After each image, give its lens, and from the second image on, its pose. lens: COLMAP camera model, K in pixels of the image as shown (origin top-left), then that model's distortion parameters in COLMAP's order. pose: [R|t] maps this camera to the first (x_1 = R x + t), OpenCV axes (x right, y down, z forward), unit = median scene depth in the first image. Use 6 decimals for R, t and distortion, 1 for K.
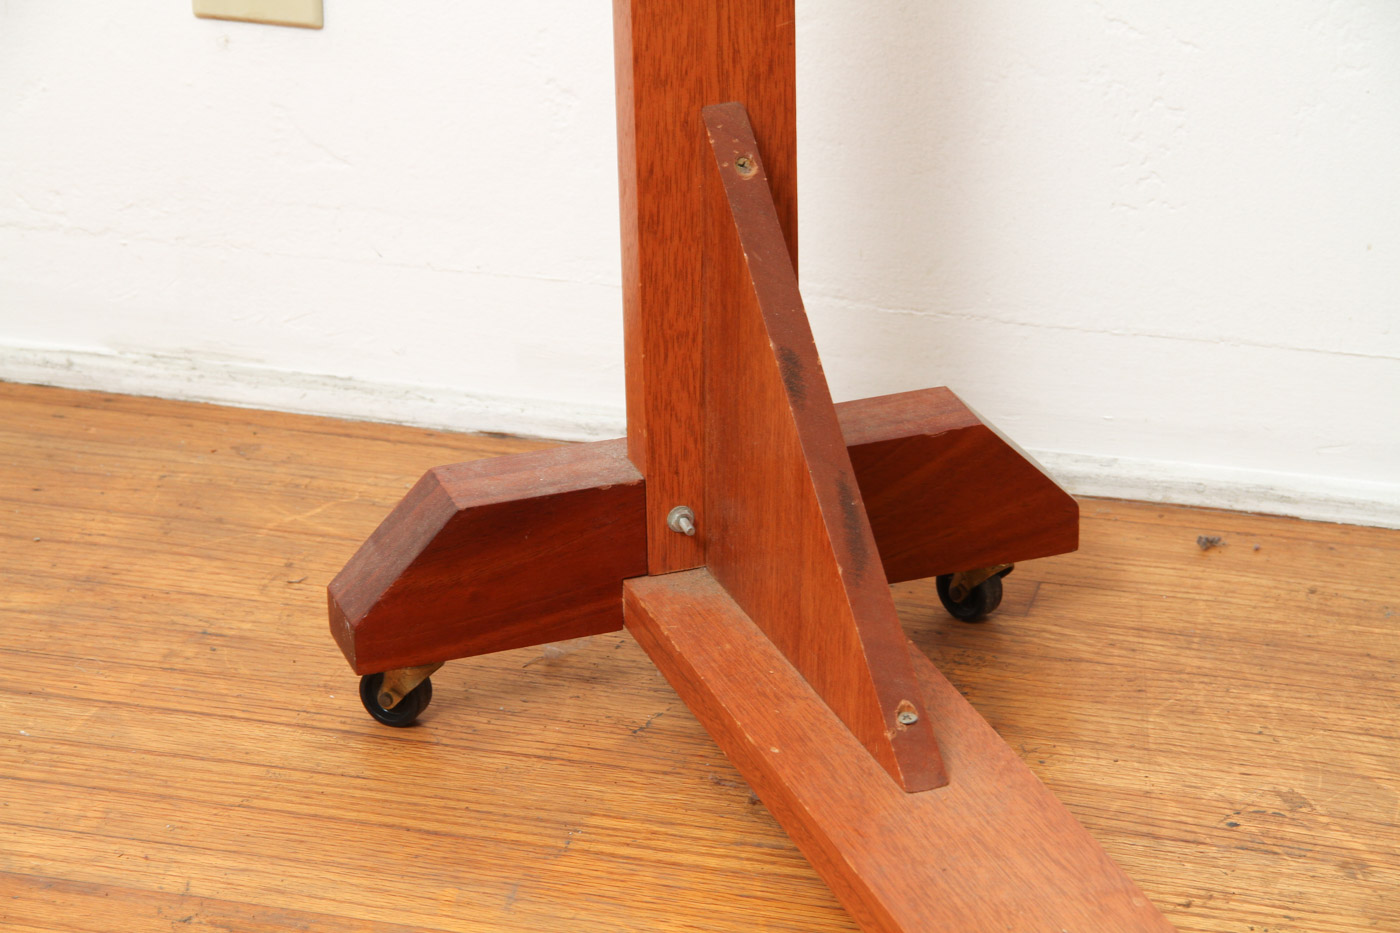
lens RADIAL K [[4576.1, 0, 700.0], [0, 4576.1, 466.5], [0, 0, 1]] dist [0.603115, 0.821131]
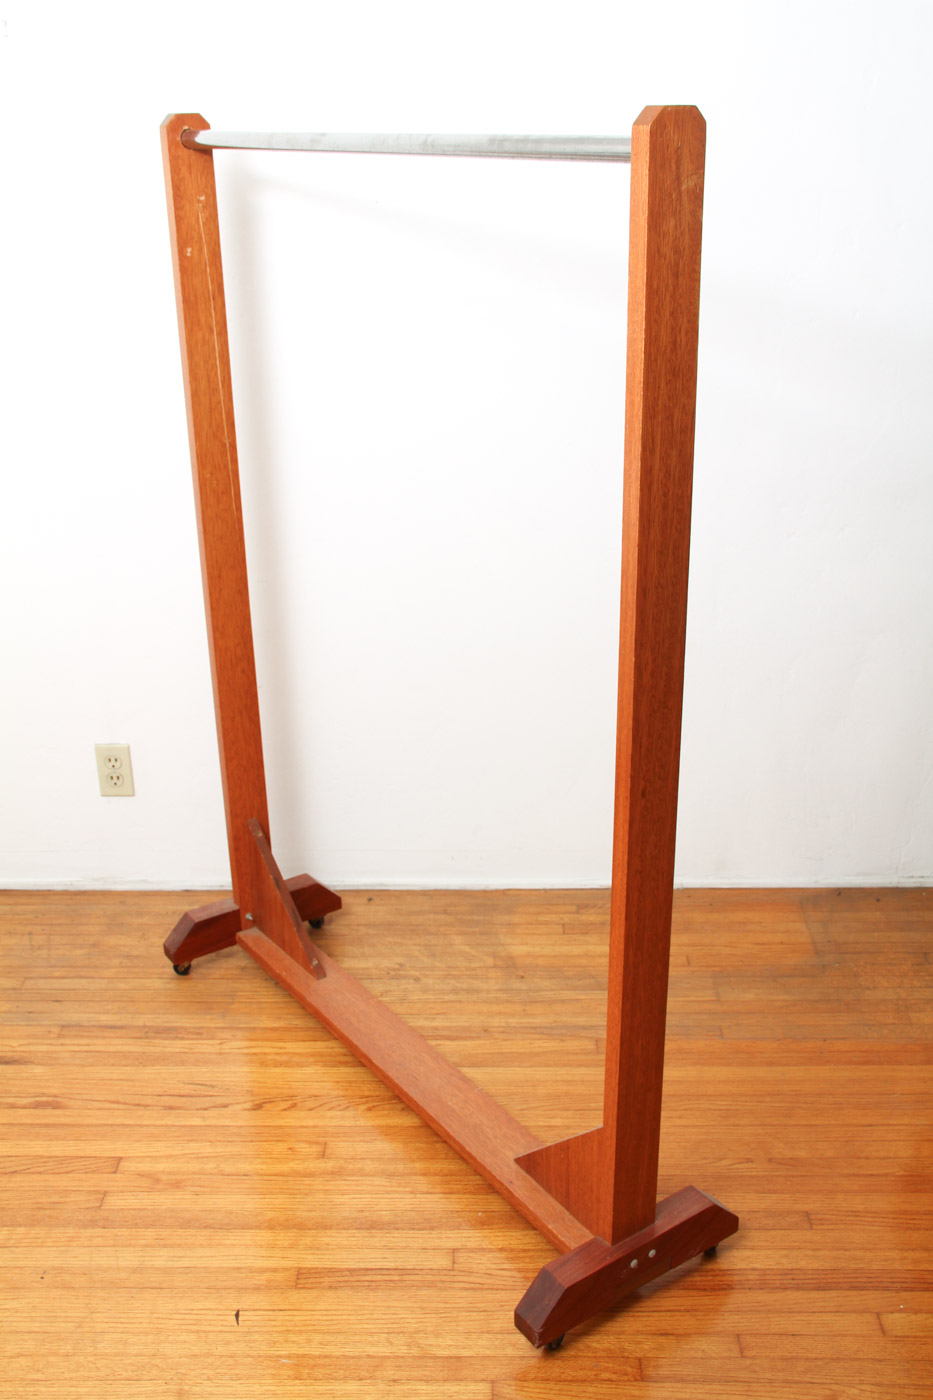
lens RADIAL K [[1474.7, 0, 466.5], [0, 1474.7, 700.0], [0, 0, 1]] dist [-0.063273, 0.268040]
pose [[0.969795, -0.098749, 0.223039, -0.089501], [0.112086, 0.992542, -0.047922, -0.095487], [-0.216643, 0.071474, 0.973631, -0.343572]]
